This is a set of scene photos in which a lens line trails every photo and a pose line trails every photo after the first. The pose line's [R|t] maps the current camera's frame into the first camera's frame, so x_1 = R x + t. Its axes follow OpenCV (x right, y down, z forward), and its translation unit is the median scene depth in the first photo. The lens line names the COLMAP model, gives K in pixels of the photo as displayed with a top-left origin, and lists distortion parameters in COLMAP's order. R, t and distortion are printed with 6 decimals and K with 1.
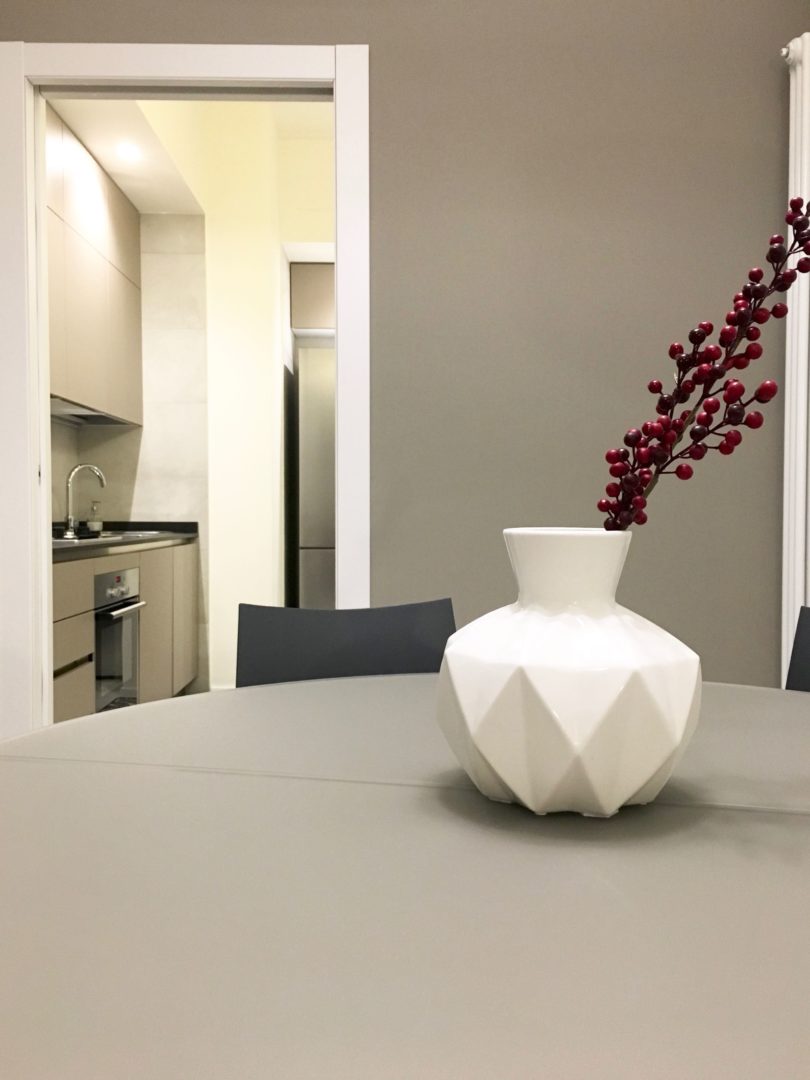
lens RADIAL K [[967.1, 0, 433.8], [0, 967.1, 536.9], [0, 0, 1]] dist [0.085901, -0.117929]
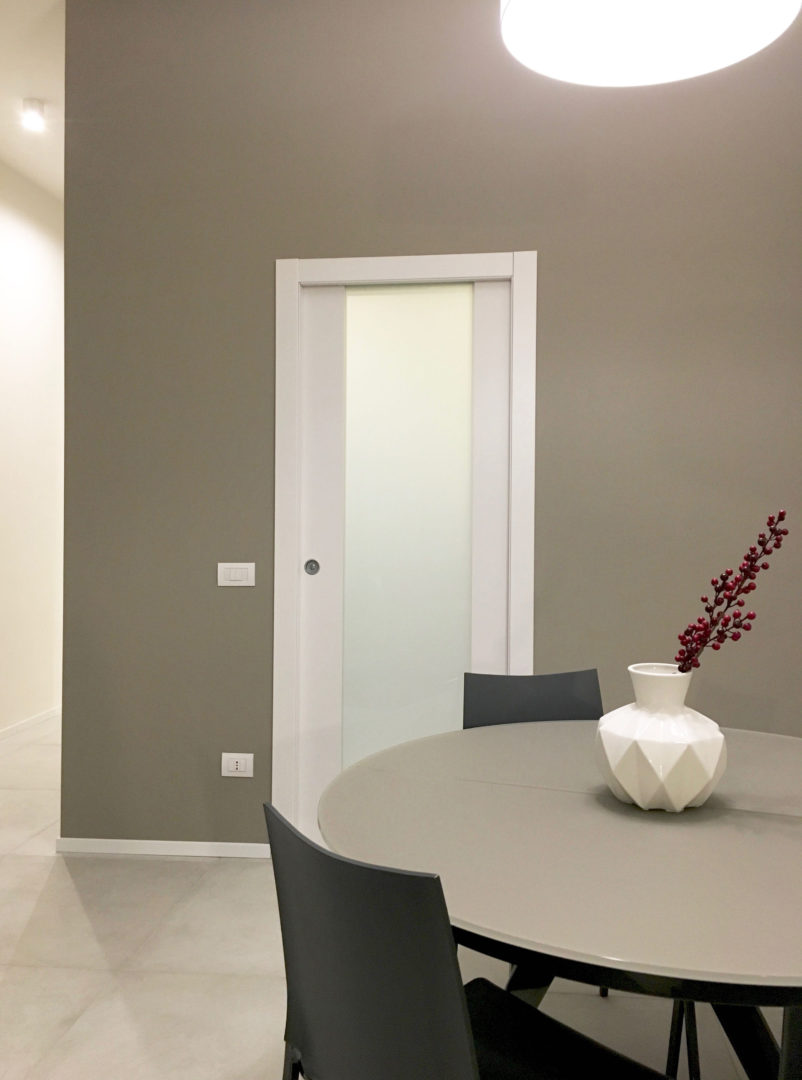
lens RADIAL K [[961.7, 0, 456.1], [0, 961.7, 524.5], [0, 0, 1]] dist [0.065449, -0.000449]
pose [[0.993068, 0.004487, -0.117458, -0.050819], [-0.005855, 0.999919, -0.011309, -0.288764], [0.117398, 0.011919, 0.993013, -1.076676]]
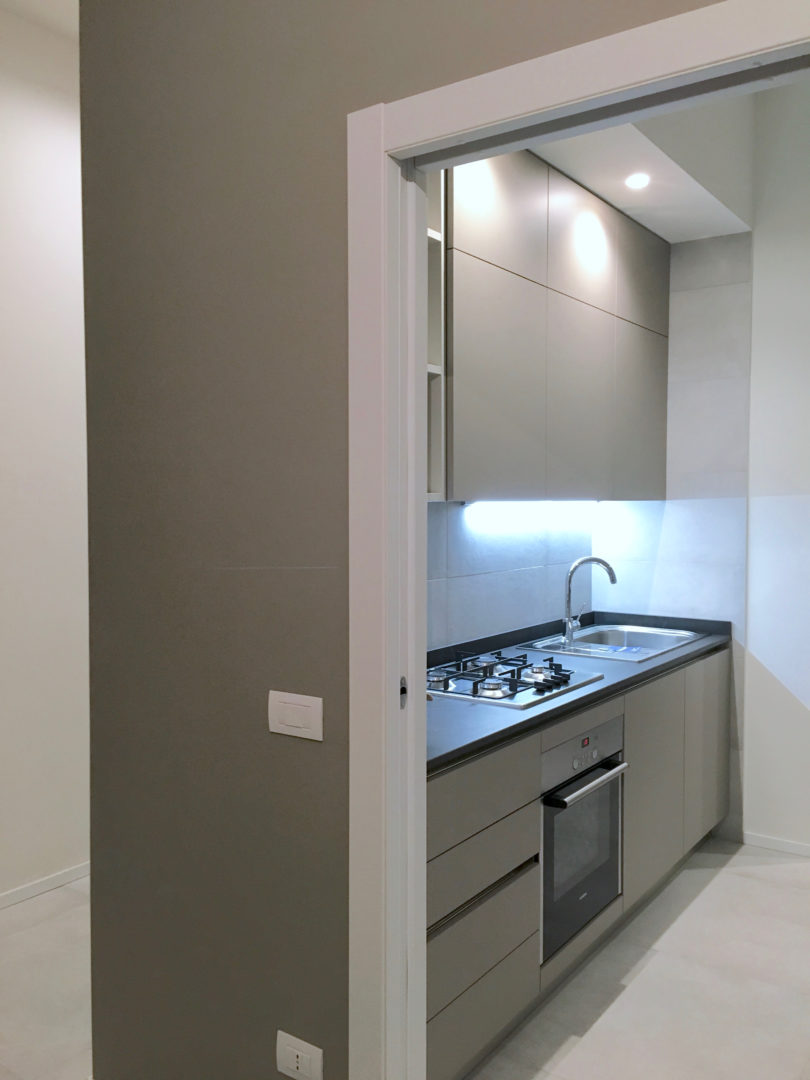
lens RADIAL K [[967.1, 0, 433.8], [0, 967.1, 536.9], [0, 0, 1]] dist [0.085901, -0.117929]
pose [[0.814987, 0.033231, -0.578525, 0.100094], [-0.021762, 0.999405, 0.026751, -0.603903], [0.579070, -0.009212, 0.815226, 1.269584]]
